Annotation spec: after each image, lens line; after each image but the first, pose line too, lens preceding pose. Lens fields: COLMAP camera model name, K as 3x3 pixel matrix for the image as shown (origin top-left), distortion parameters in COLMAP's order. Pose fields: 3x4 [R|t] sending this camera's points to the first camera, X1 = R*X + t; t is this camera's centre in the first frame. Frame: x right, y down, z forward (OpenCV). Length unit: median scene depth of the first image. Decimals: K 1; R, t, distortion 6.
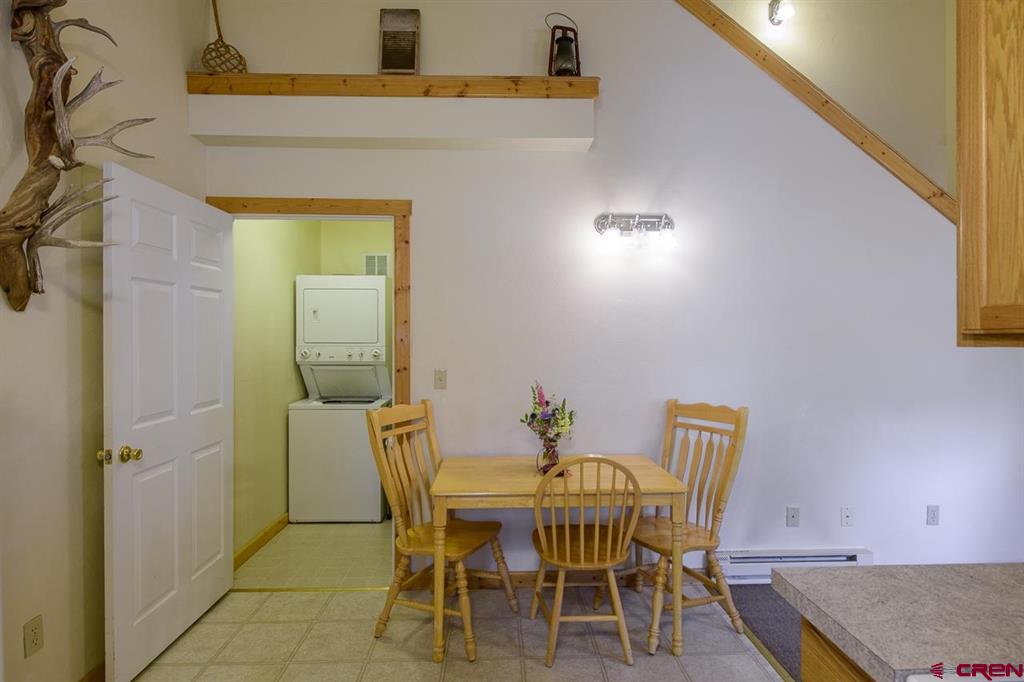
lens RADIAL K [[543.8, 0, 512.0], [0, 543.8, 341.0], [0, 0, 1]] dist [-0.001830, -0.000291]
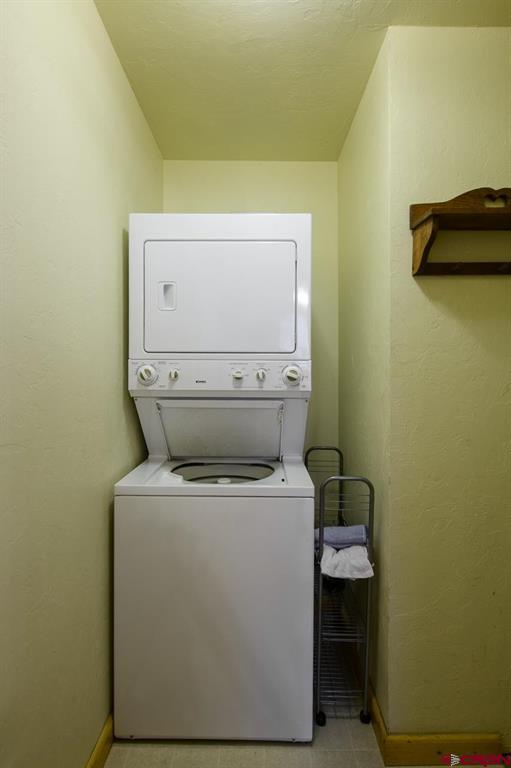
lens RADIAL K [[407.8, 0, 255.5], [0, 407.8, 384.0], [0, 0, 1]] dist [-0.001830, -0.000291]
pose [[0.998965, 0.002725, -0.045393, -0.266143], [-0.002636, 0.999994, 0.002027, 0.030727], [0.045399, -0.001906, 0.998967, 0.638095]]
